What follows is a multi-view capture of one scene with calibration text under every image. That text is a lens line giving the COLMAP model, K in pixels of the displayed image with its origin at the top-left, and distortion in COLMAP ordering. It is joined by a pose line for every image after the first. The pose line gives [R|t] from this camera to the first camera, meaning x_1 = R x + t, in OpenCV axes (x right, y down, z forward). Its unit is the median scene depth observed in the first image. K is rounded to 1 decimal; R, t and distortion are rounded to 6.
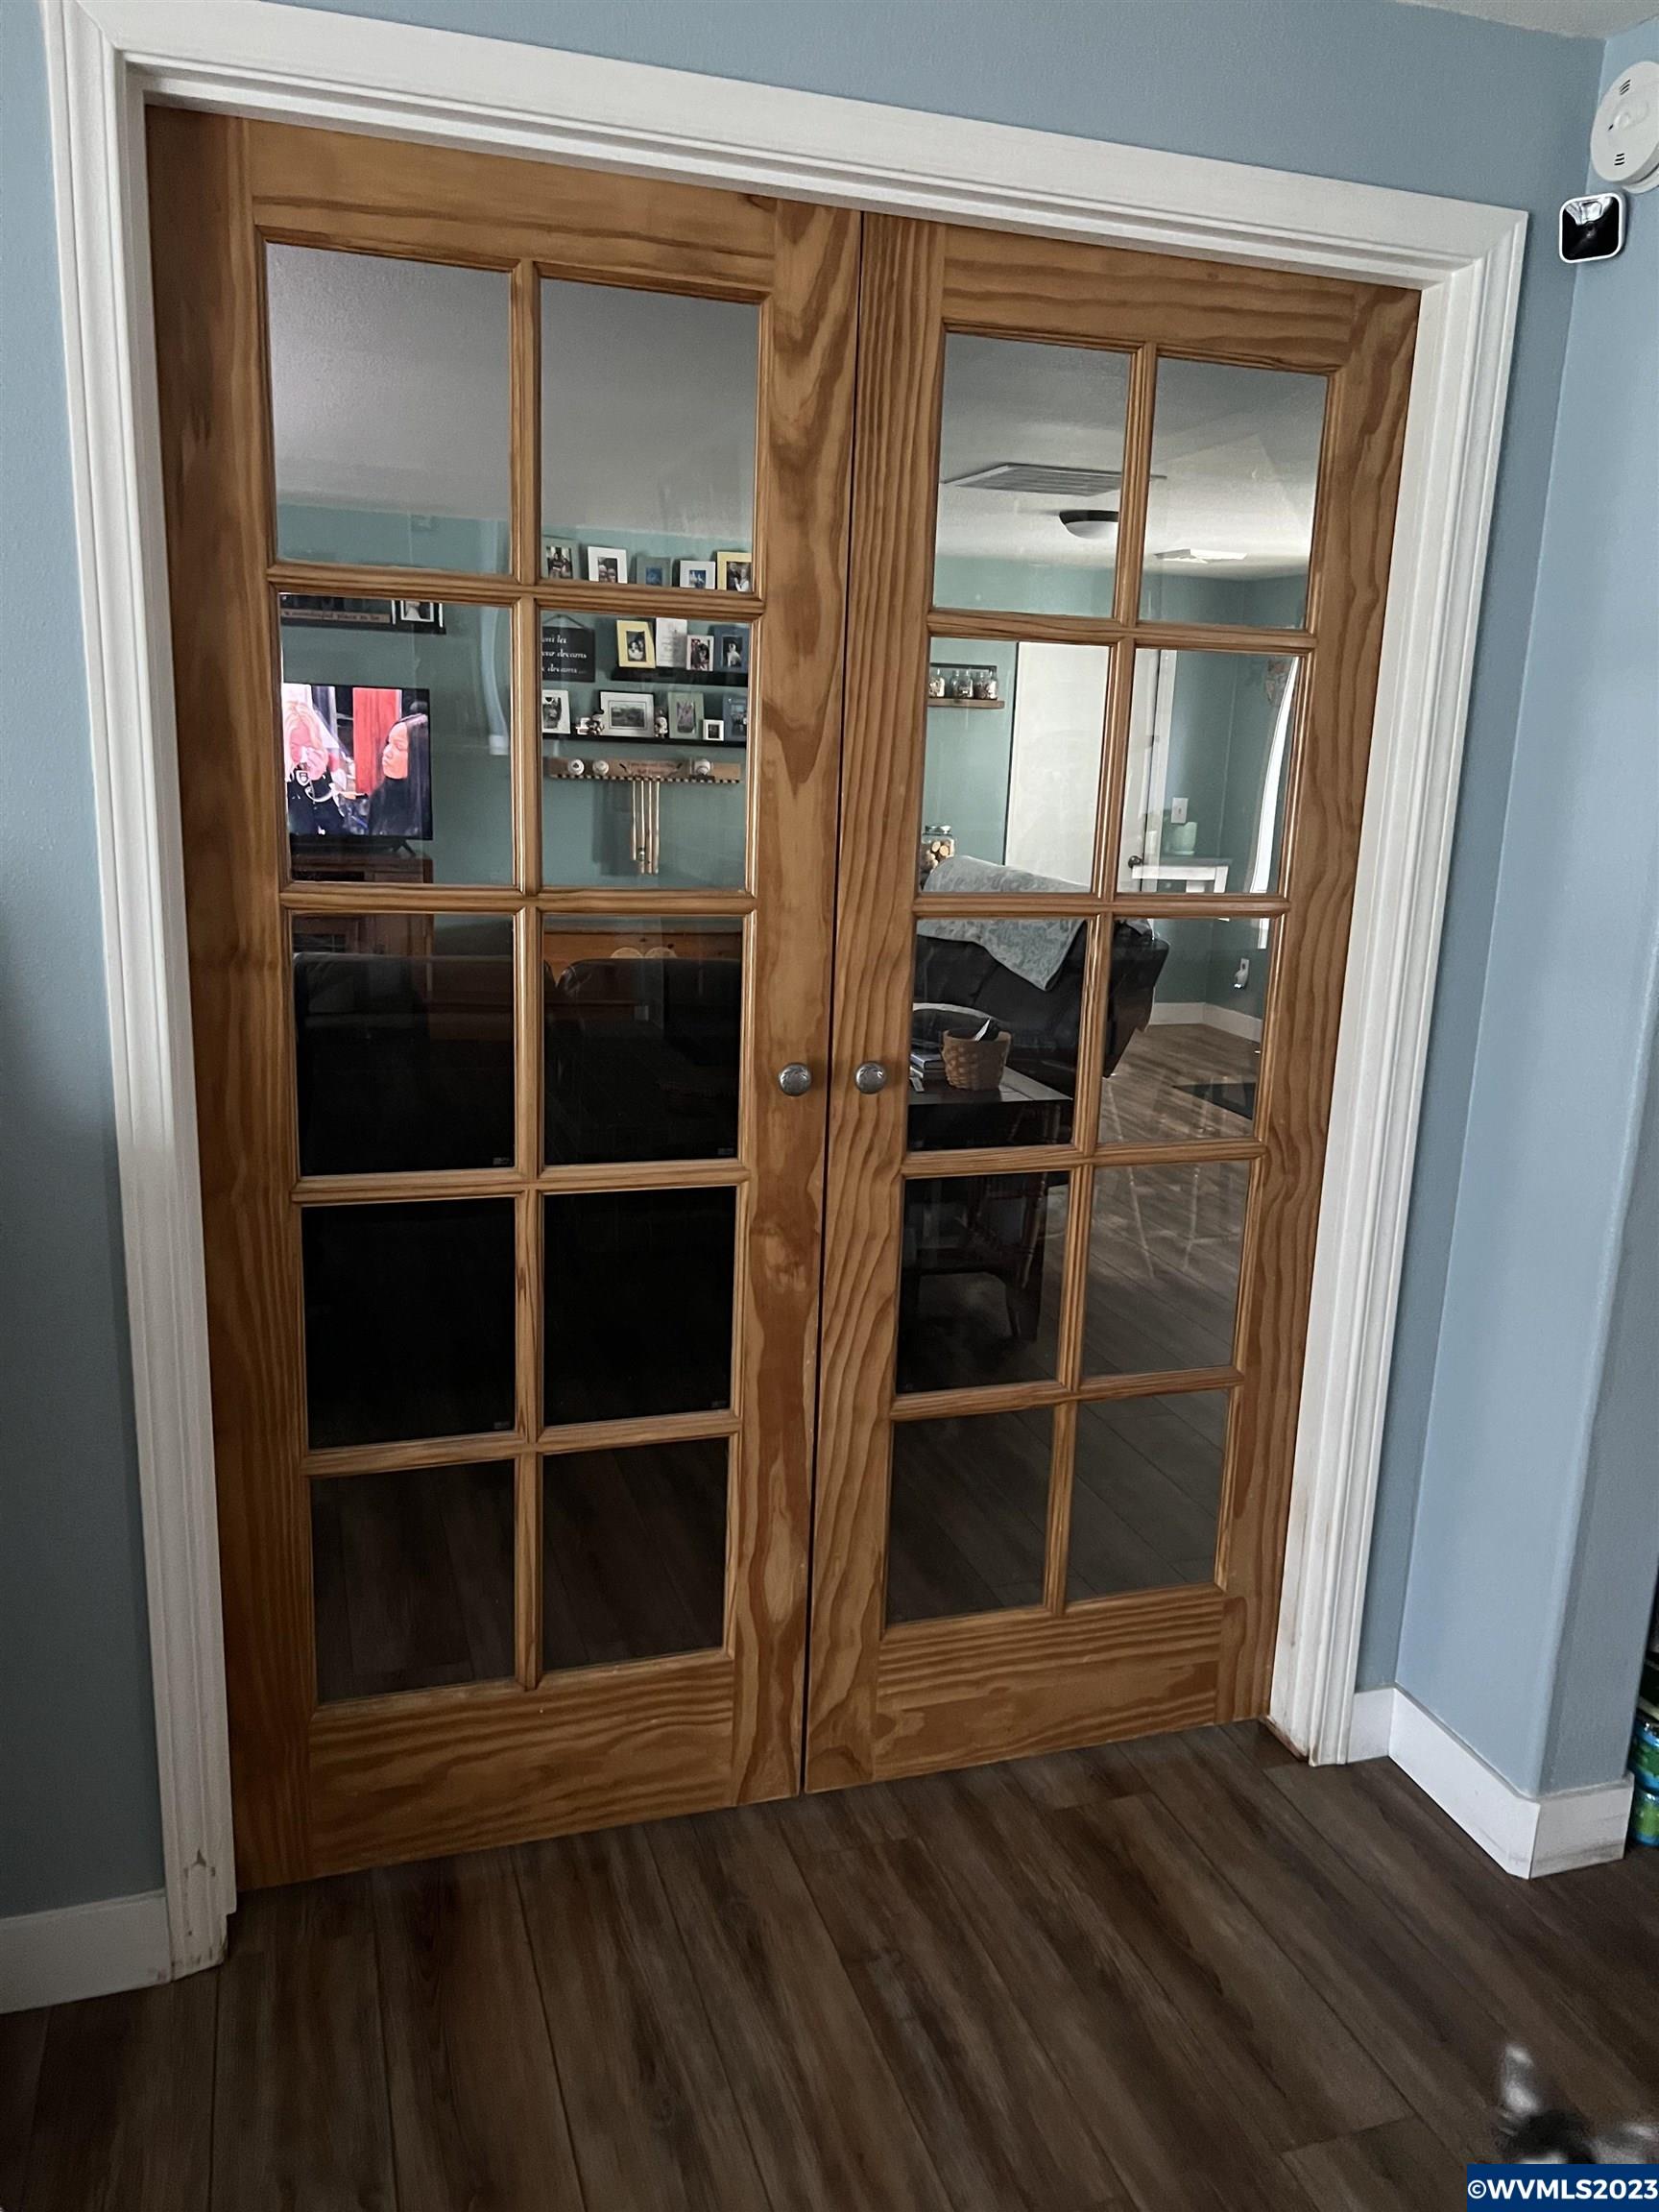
lens RADIAL K [[1664.6, 0, 823.6], [0, 1664.6, 1122.6], [0, 0, 1]] dist [0.050740, -0.066614]
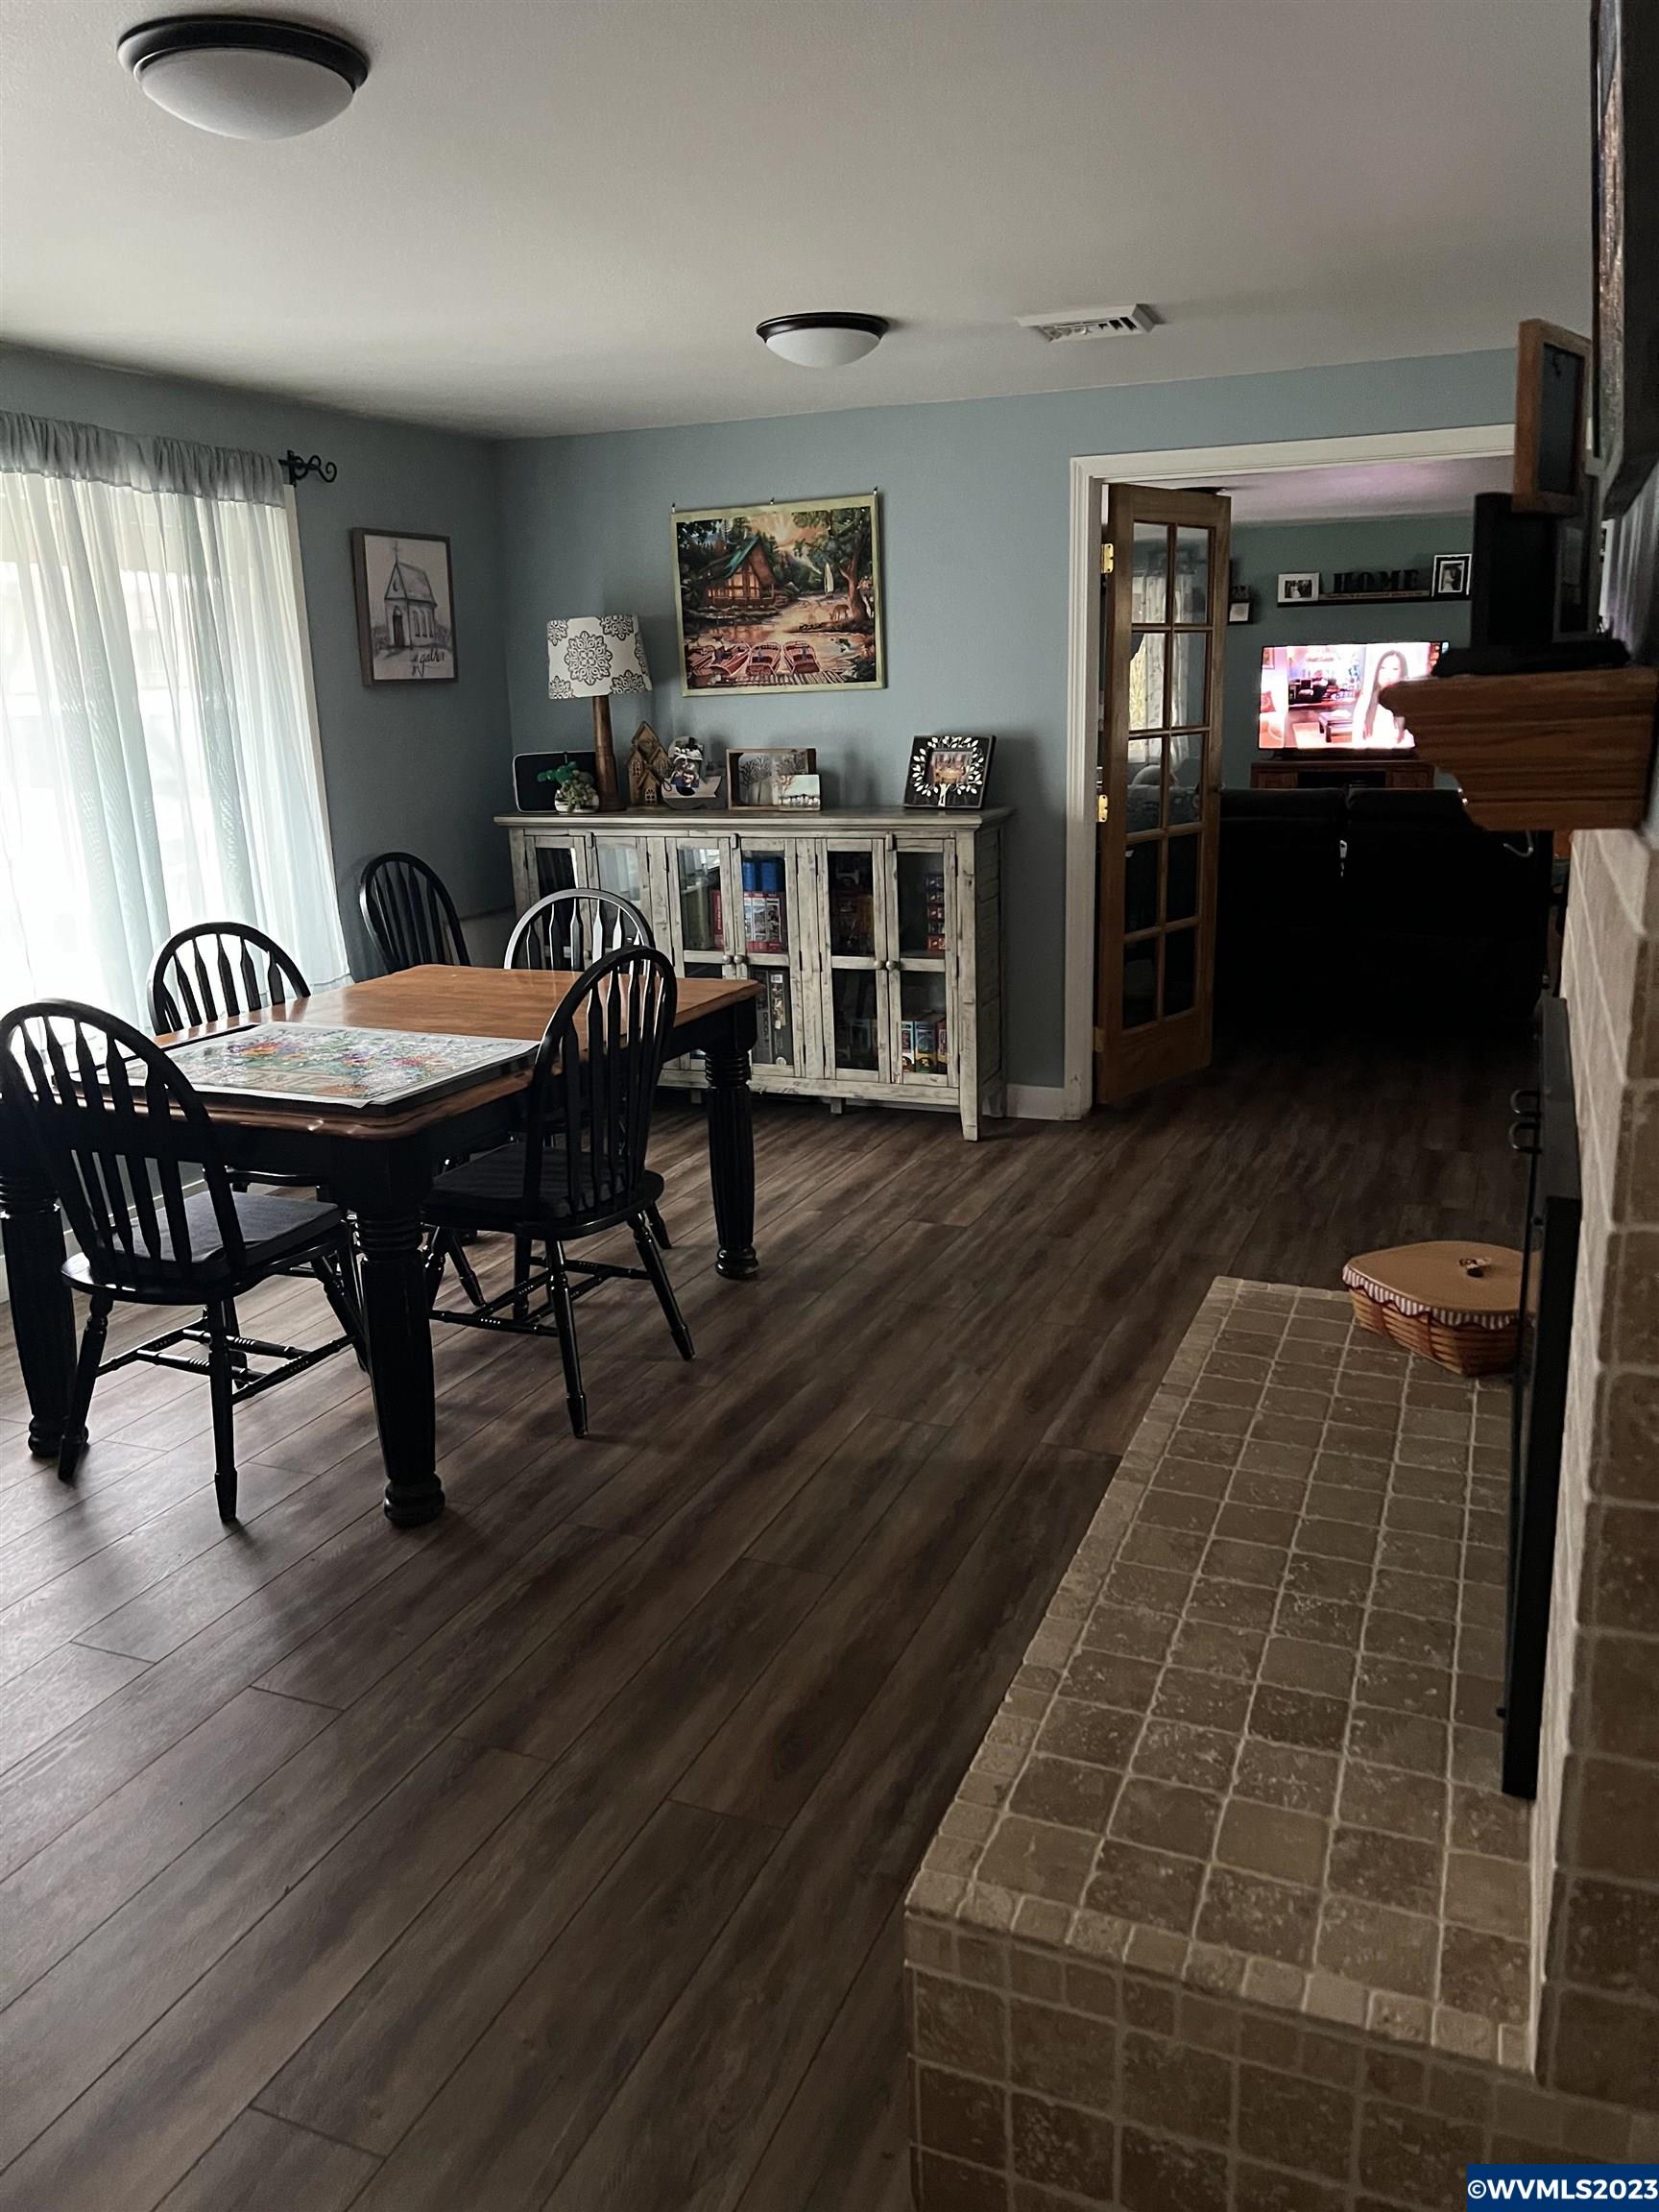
lens RADIAL K [[1664.6, 0, 828.3], [0, 1664.6, 1102.2], [0, 0, 1]] dist [0.050740, -0.066614]
pose [[0.756810, 0.107399, -0.644751, 0.306276], [-0.096790, 0.993948, 0.051953, 0.098680], [0.646428, 0.023087, 0.762625, -0.385093]]
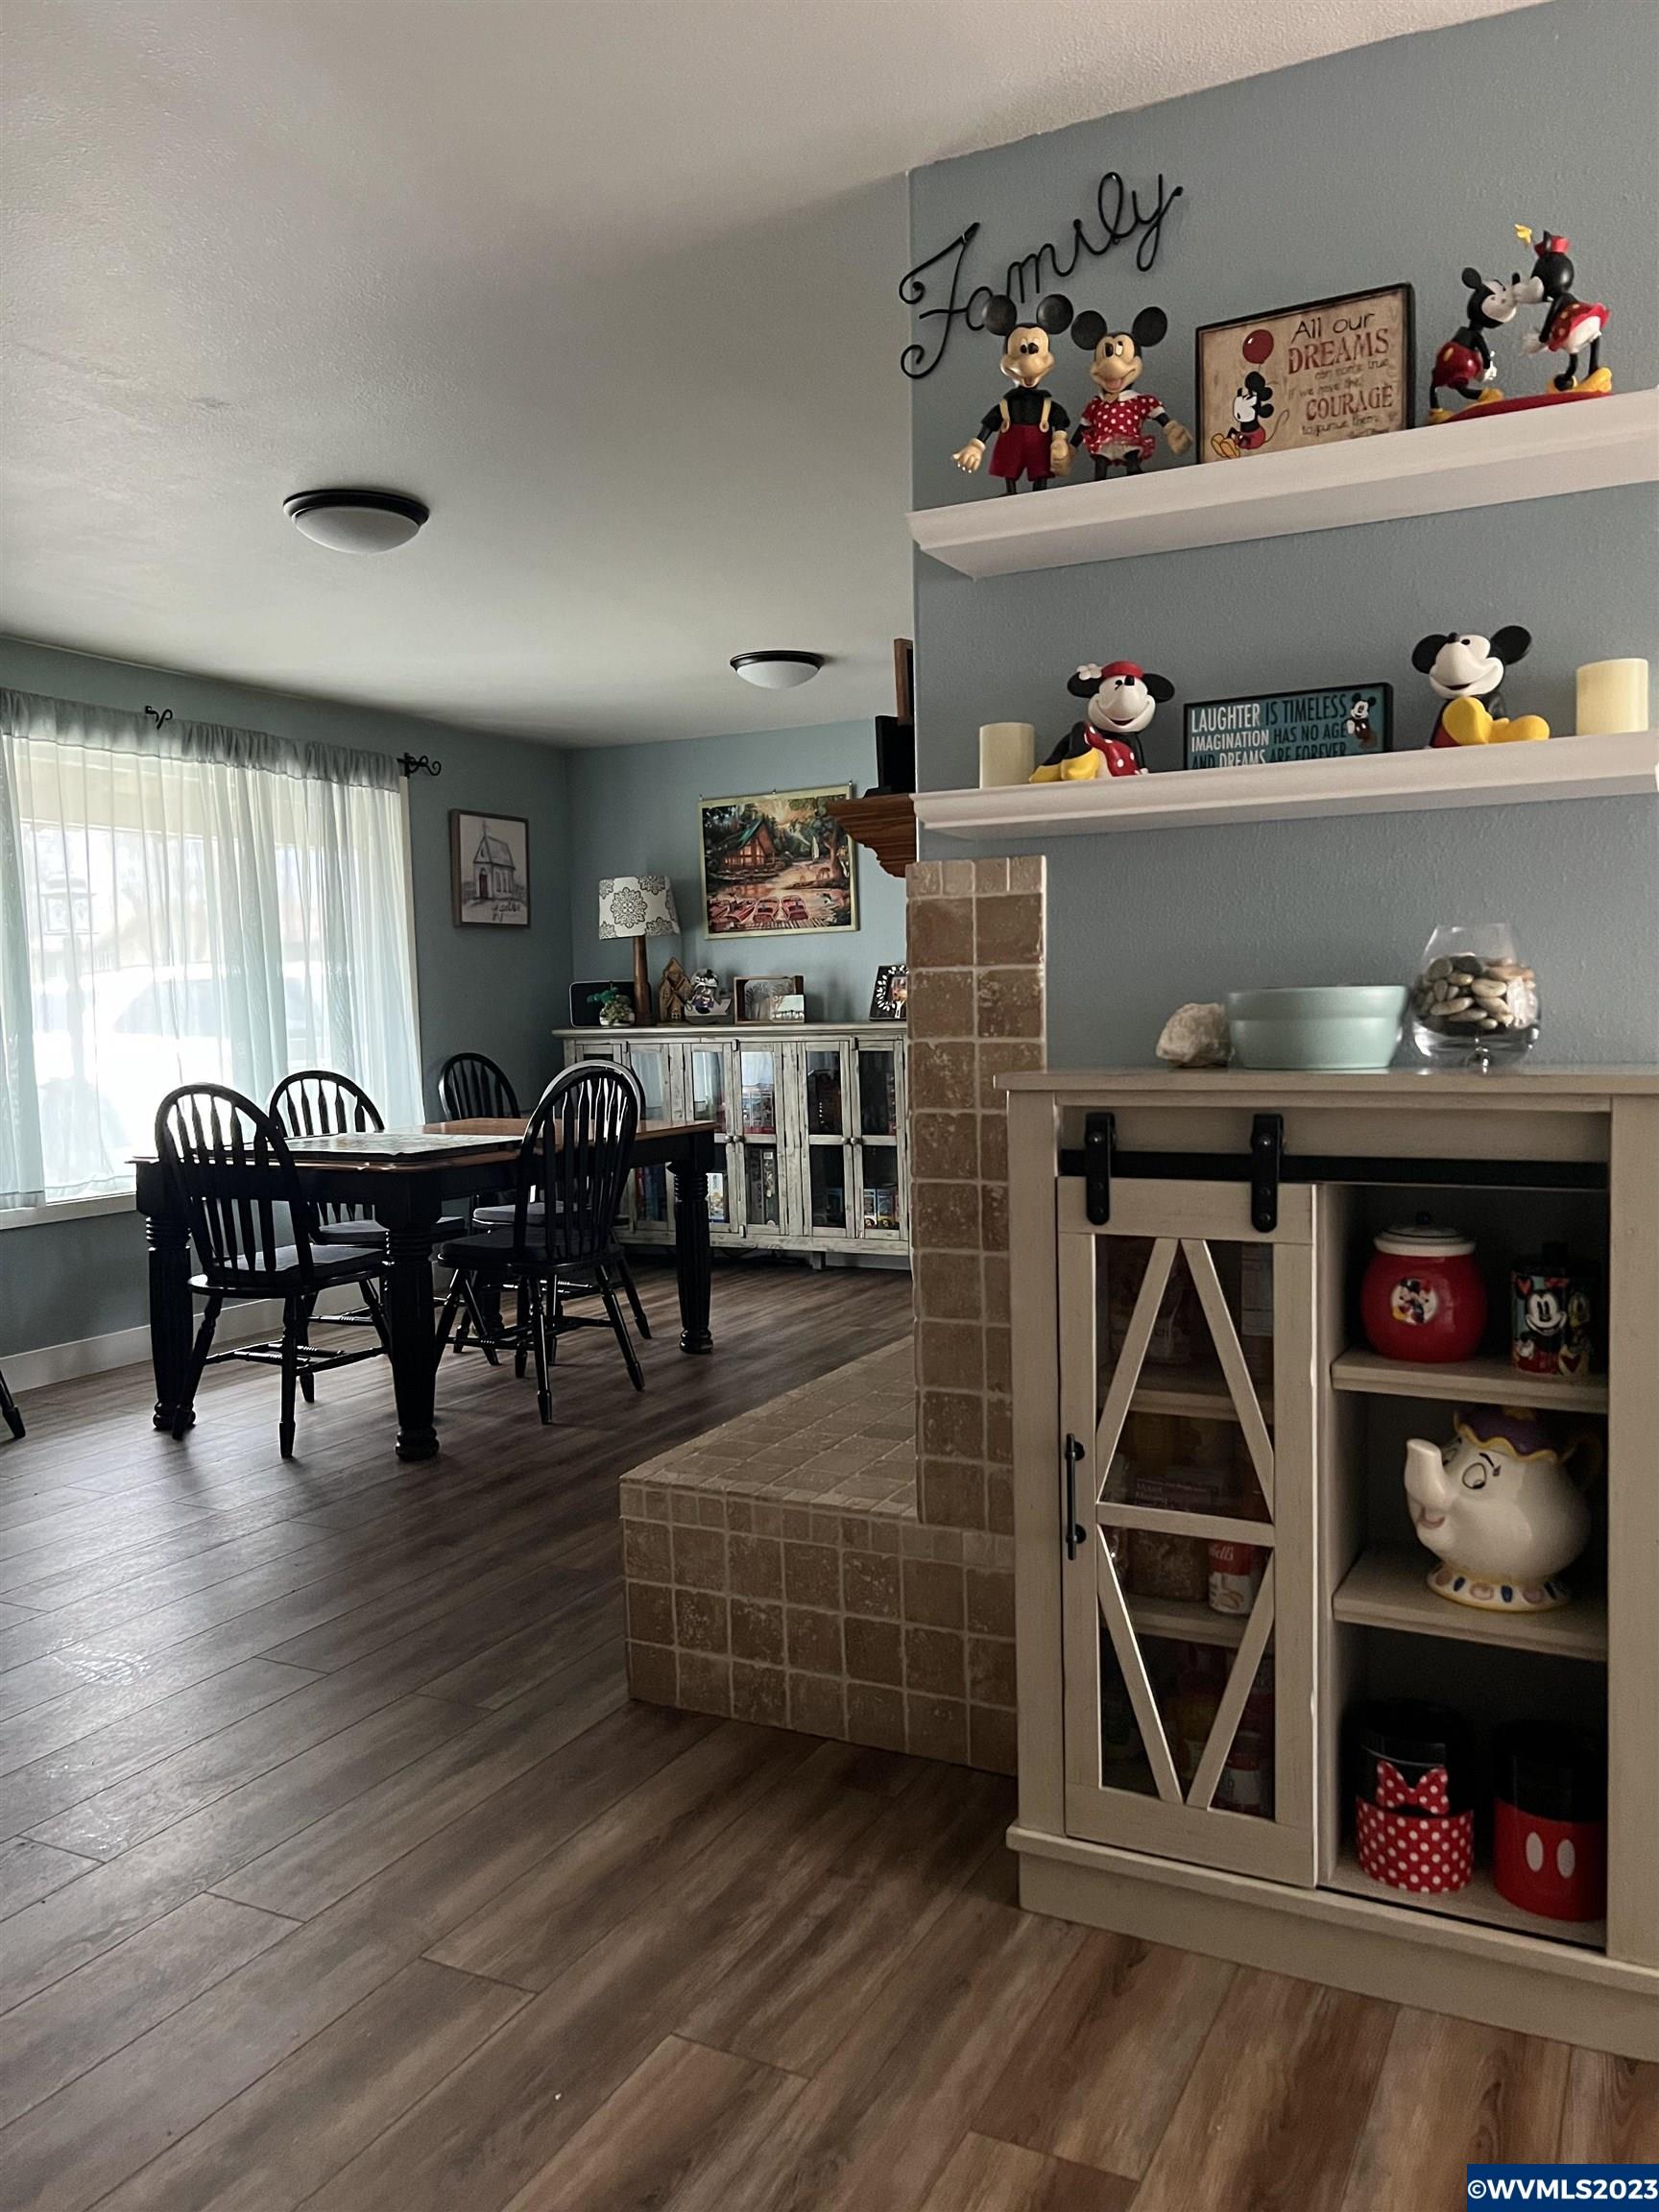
lens RADIAL K [[1664.6, 0, 853.8], [0, 1664.6, 1112.7], [0, 0, 1]] dist [0.050740, -0.066614]
pose [[0.713724, -0.001961, -0.700424, 0.486897], [-0.113338, 0.986494, -0.118253, 0.166125], [0.691196, 0.163784, 0.703863, -0.455637]]
